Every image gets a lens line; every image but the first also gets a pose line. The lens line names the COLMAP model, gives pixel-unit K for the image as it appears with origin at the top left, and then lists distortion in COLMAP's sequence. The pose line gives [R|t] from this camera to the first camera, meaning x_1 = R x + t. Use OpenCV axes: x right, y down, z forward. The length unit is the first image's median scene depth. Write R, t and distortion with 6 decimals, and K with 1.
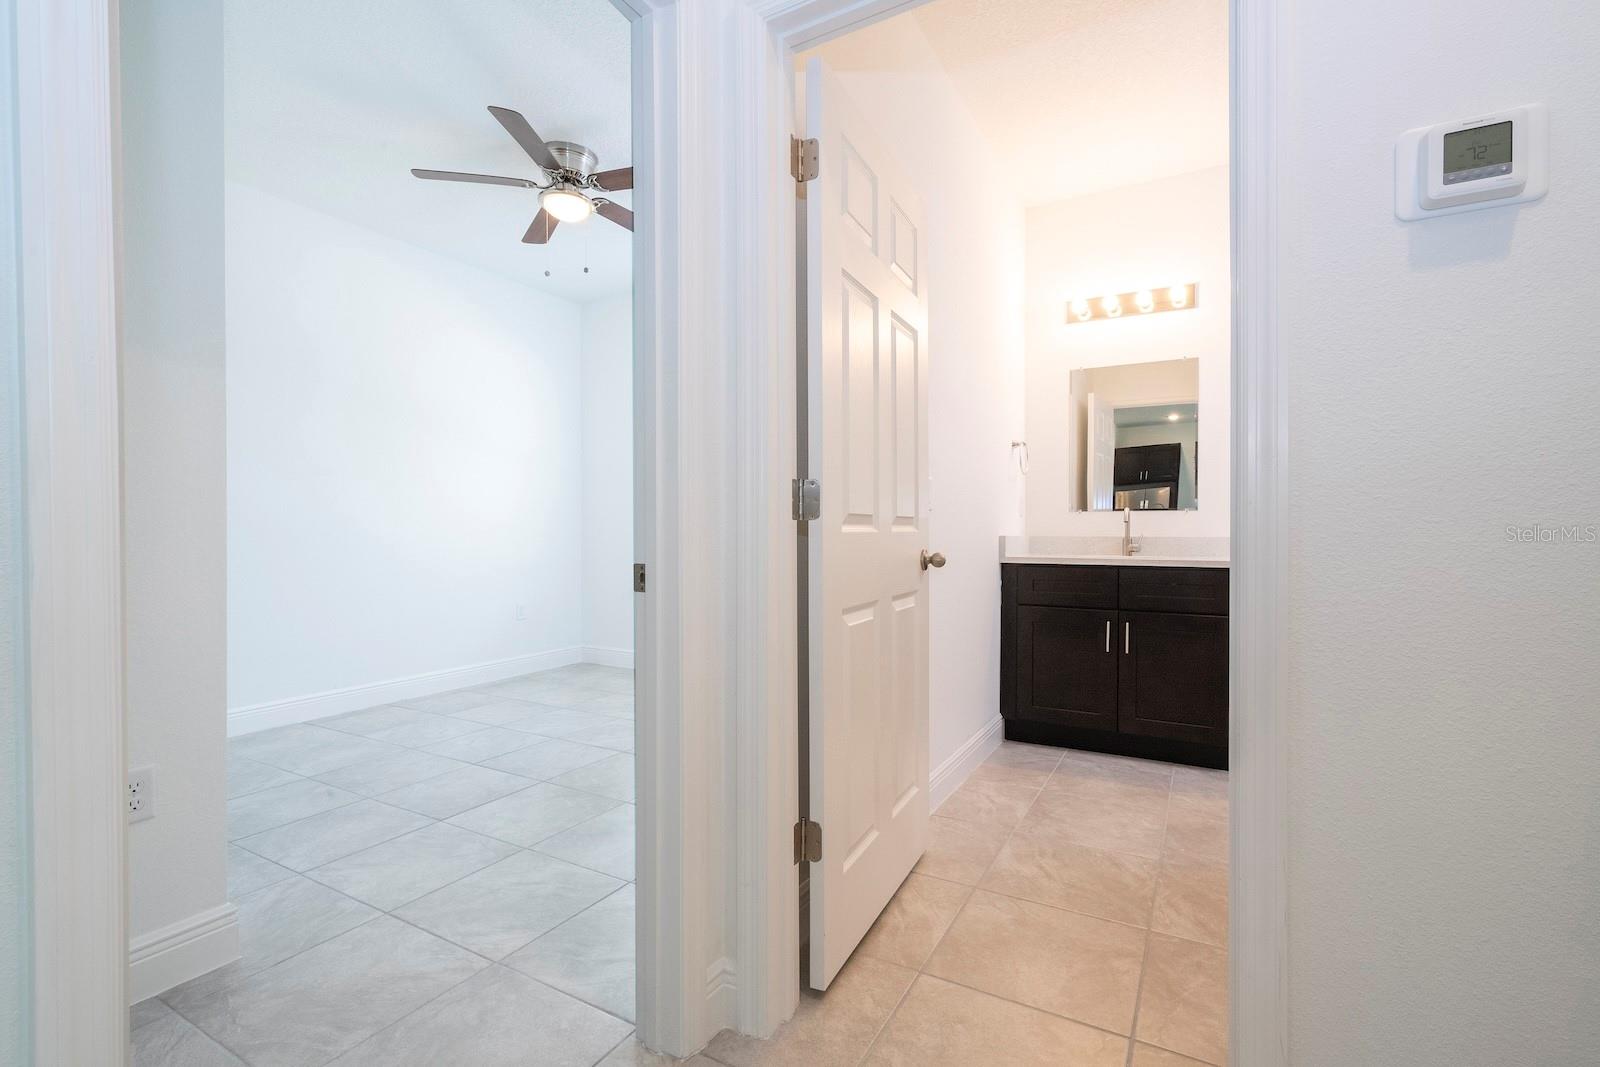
lens RADIAL K [[722.5, 0, 812.0], [0, 722.5, 533.3], [0, 0, 1]] dist [-0.000129, 0.001031]
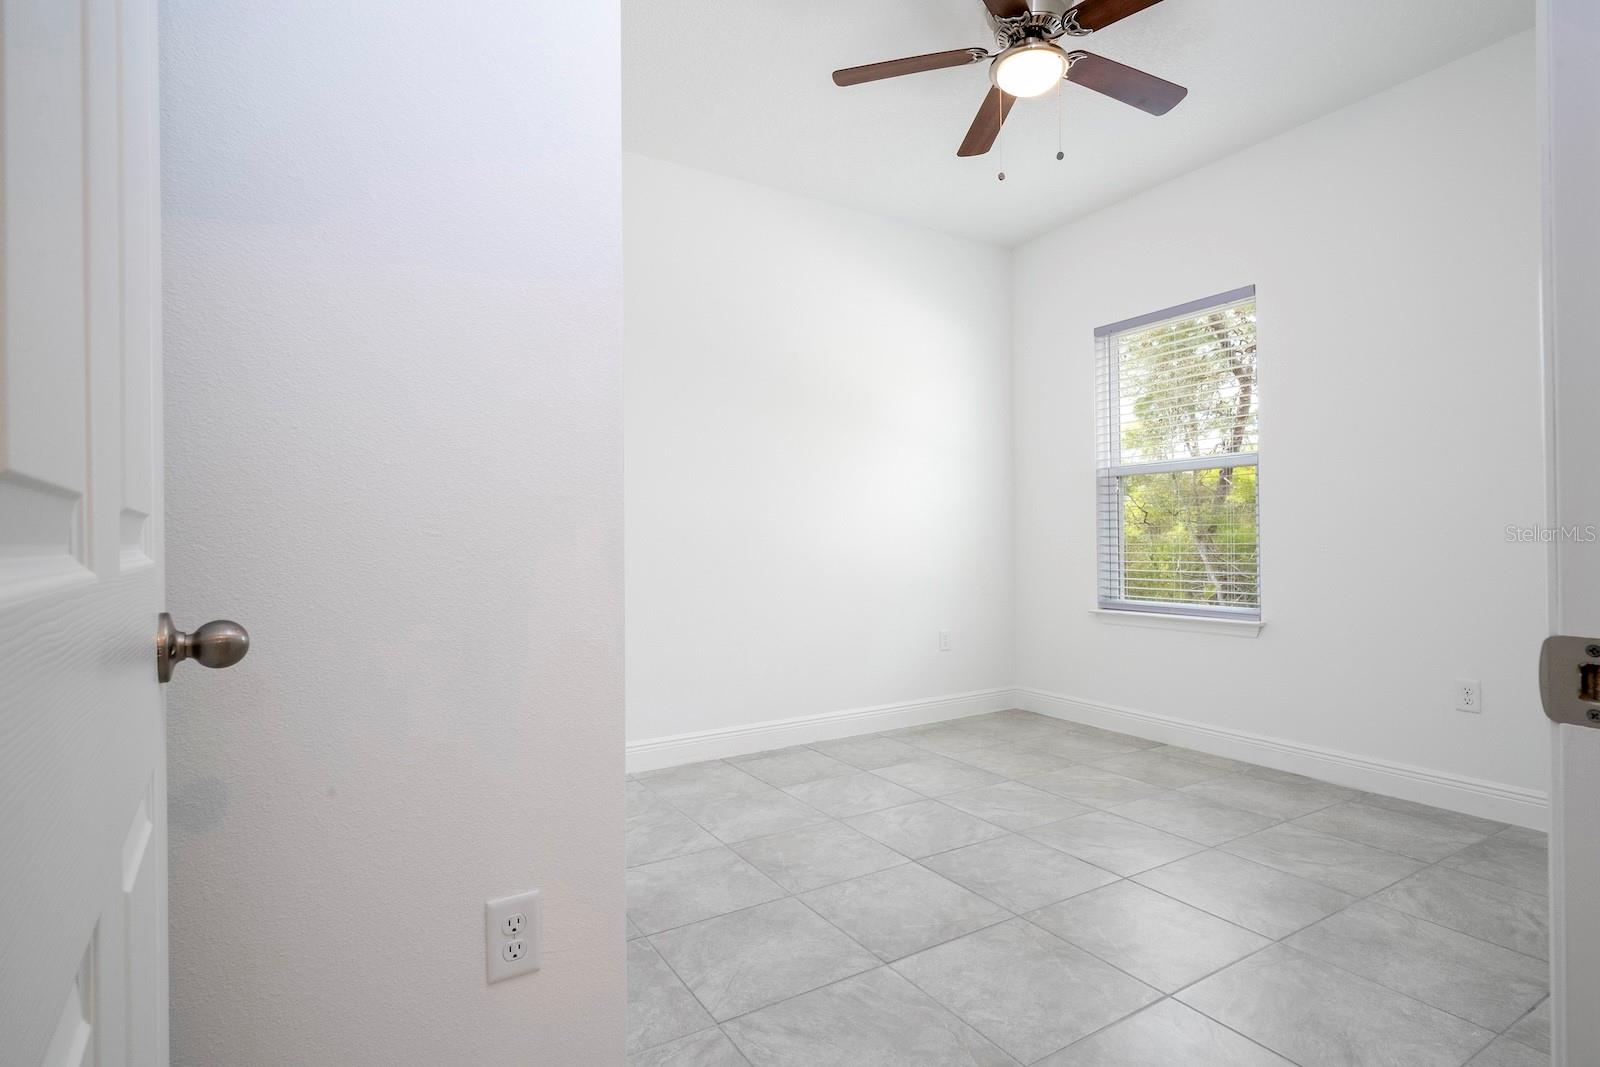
lens RADIAL K [[805.4, 0, 800.0], [0, 805.4, 533.5], [0, 0, 1]] dist [-0.001976, -0.000719]
pose [[0.870111, -0.010011, -0.492754, -0.160978], [0.005091, 0.999923, -0.011325, -0.000871], [0.492829, 0.007345, 0.870095, 0.229942]]
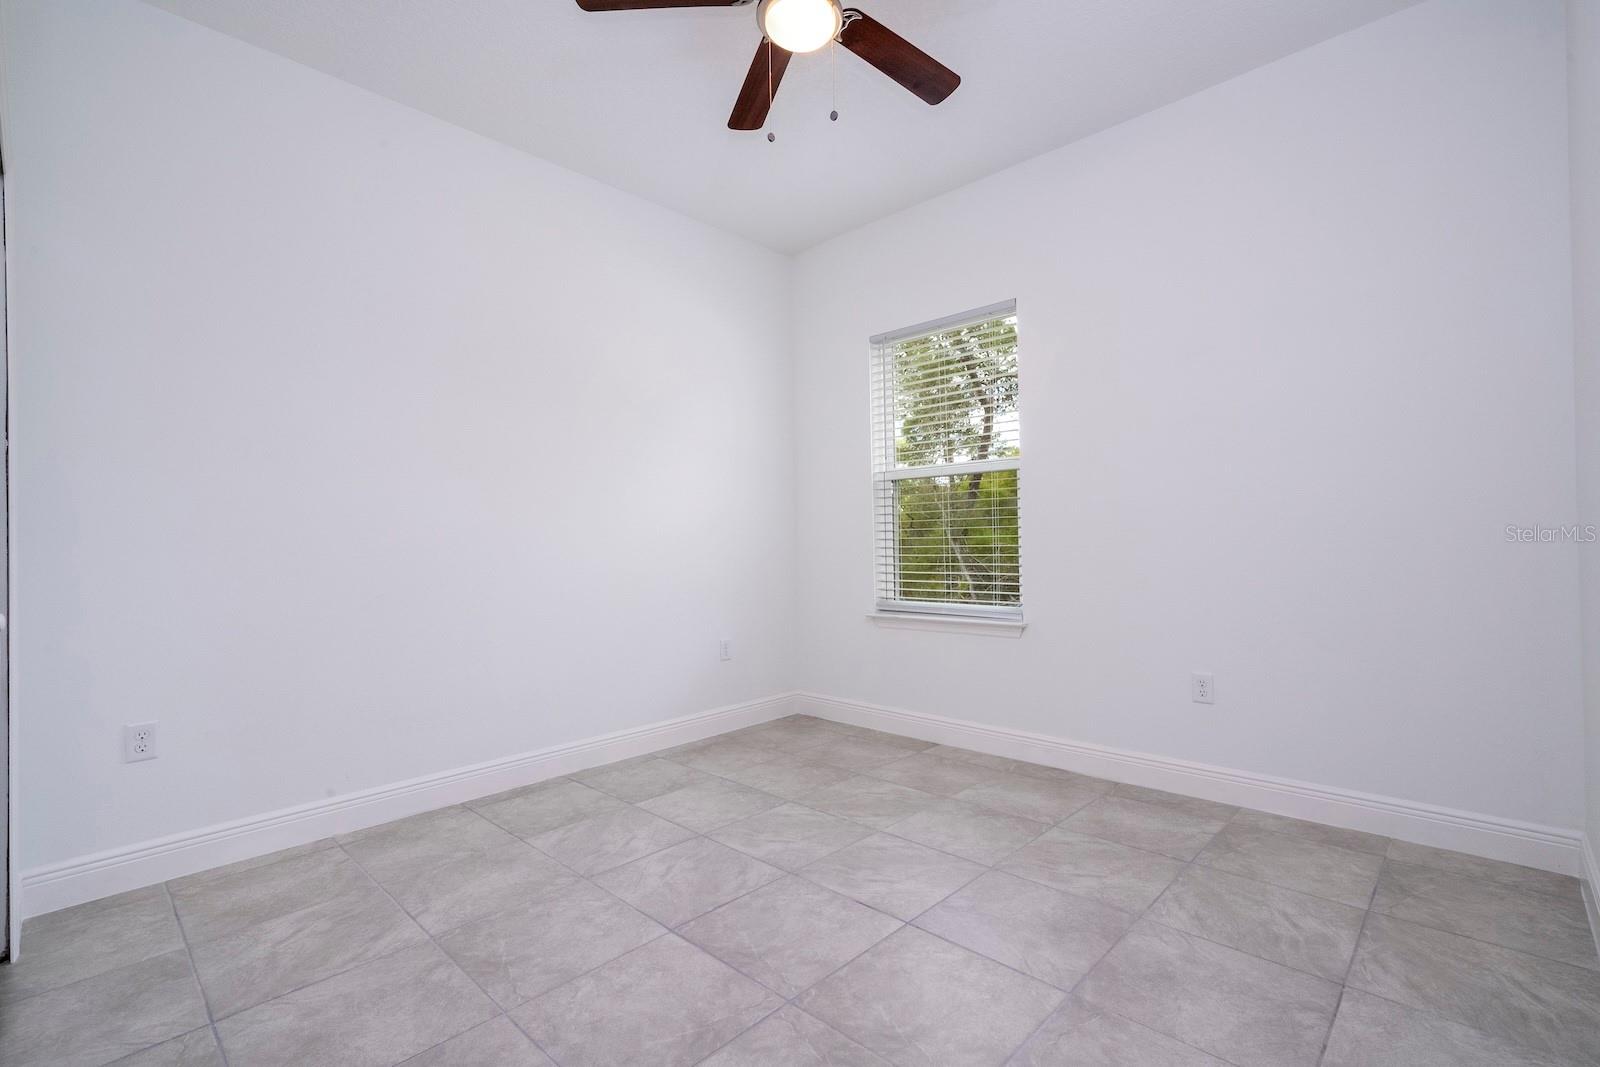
lens RADIAL K [[729.4, 0, 801.2], [0, 729.4, 530.5], [0, 0, 1]] dist [0.001017, 0.000592]
pose [[0.966812, -0.018335, -0.254832, -0.194558], [0.013491, 0.999694, -0.020743, -0.001878], [0.255134, 0.016616, 0.966763, 0.416527]]
